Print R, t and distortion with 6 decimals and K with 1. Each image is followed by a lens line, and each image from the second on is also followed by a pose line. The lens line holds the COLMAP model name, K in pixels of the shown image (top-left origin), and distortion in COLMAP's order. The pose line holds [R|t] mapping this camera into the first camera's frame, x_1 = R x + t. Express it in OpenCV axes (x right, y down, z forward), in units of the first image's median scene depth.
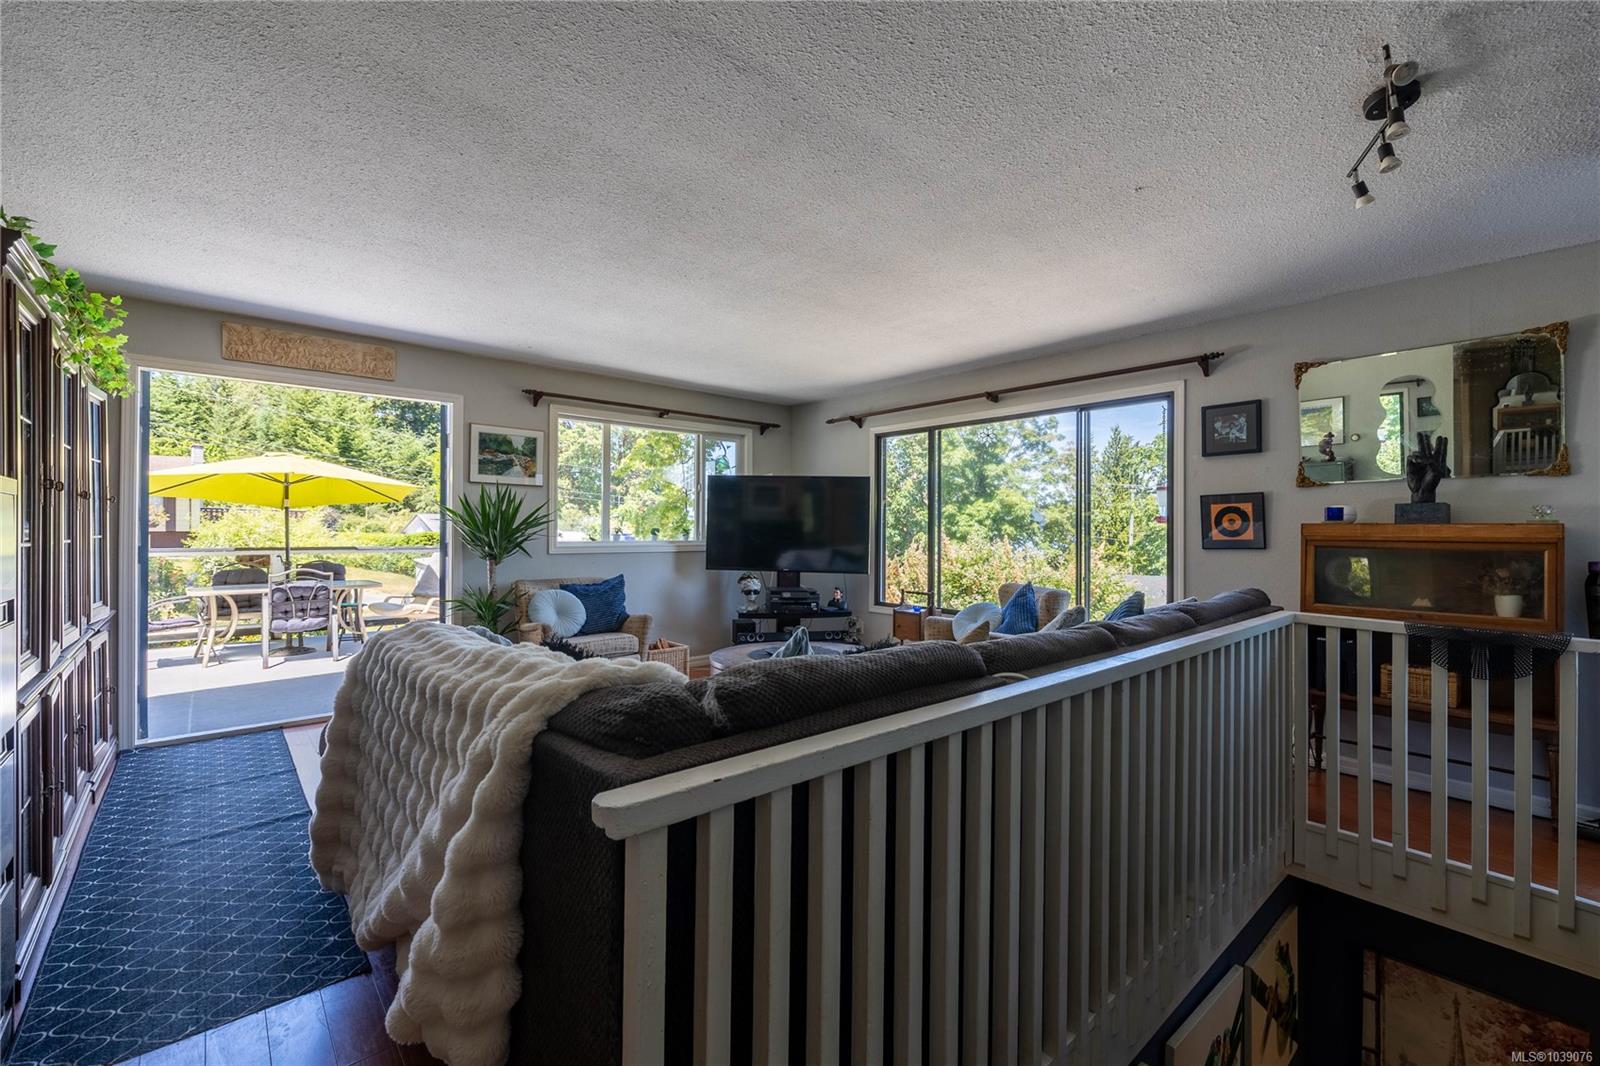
lens RADIAL K [[671.2, 0, 801.1], [0, 671.2, 532.8], [0, 0, 1]] dist [0.000749, 0.000006]
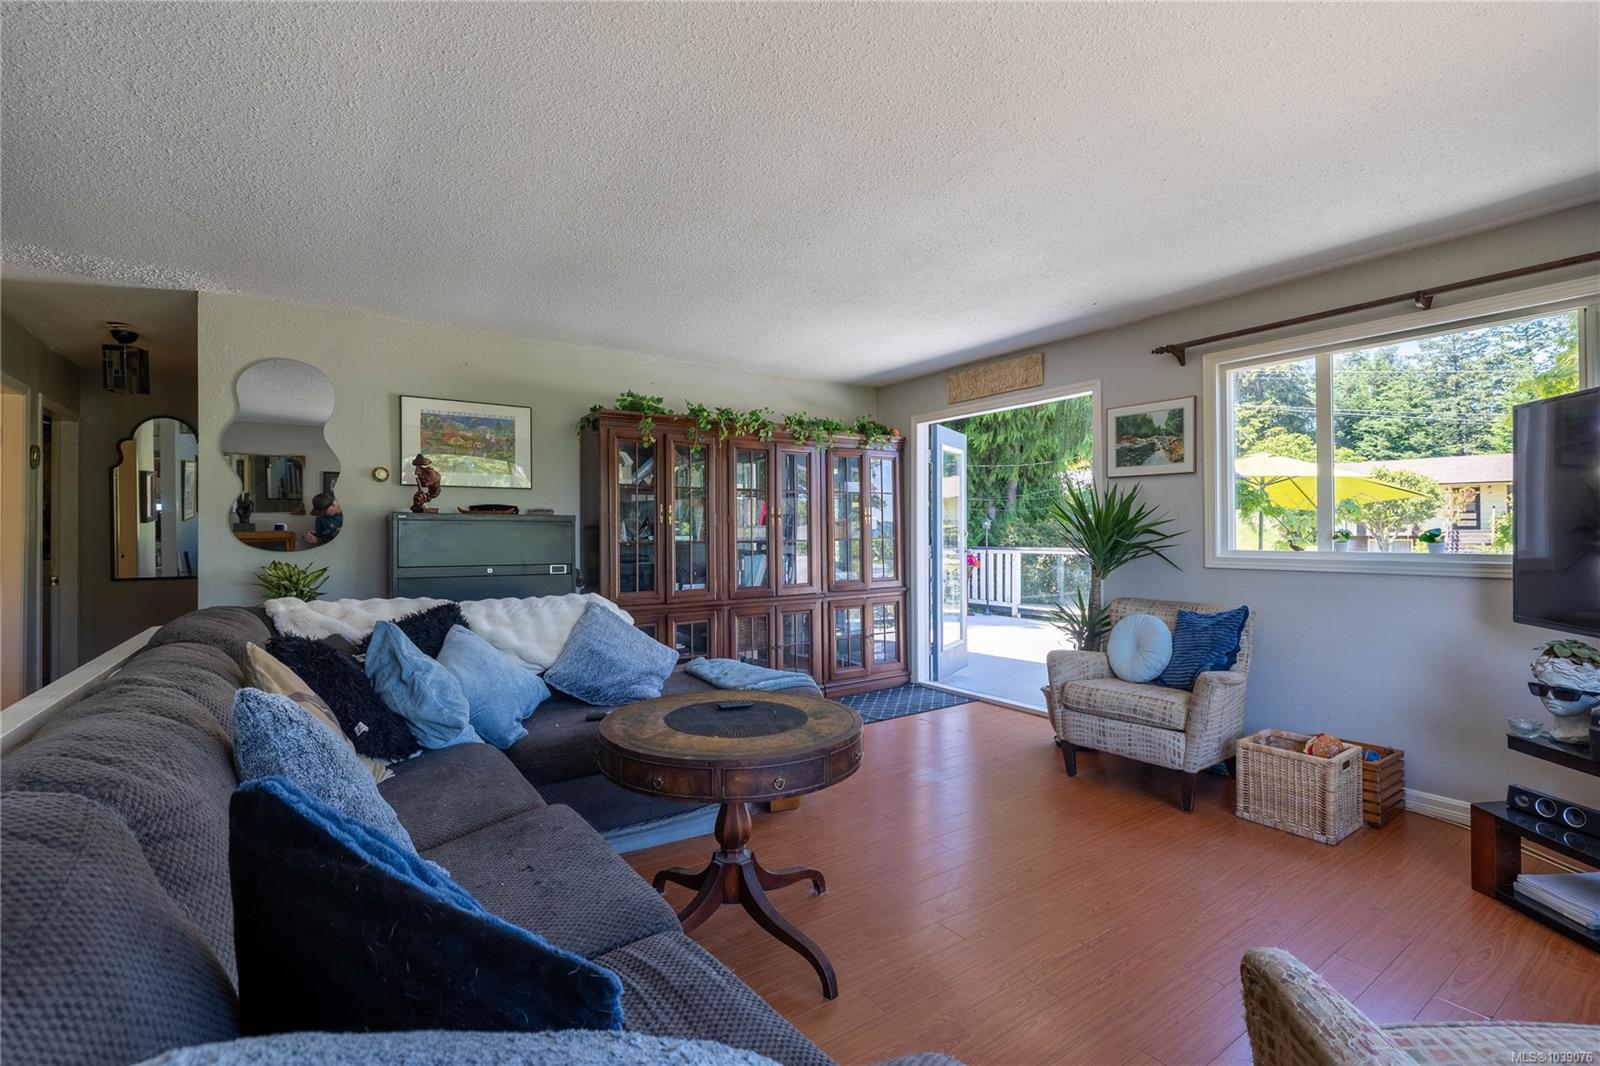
lens RADIAL K [[714.5, 0, 804.0], [0, 714.5, 533.9], [0, 0, 1]] dist [-0.001521, -0.000149]
pose [[-0.106754, -0.008408, -0.994250, 0.430692], [-0.005523, 0.999954, -0.007863, 0.004530], [0.994270, 0.004651, -0.106795, 0.684632]]
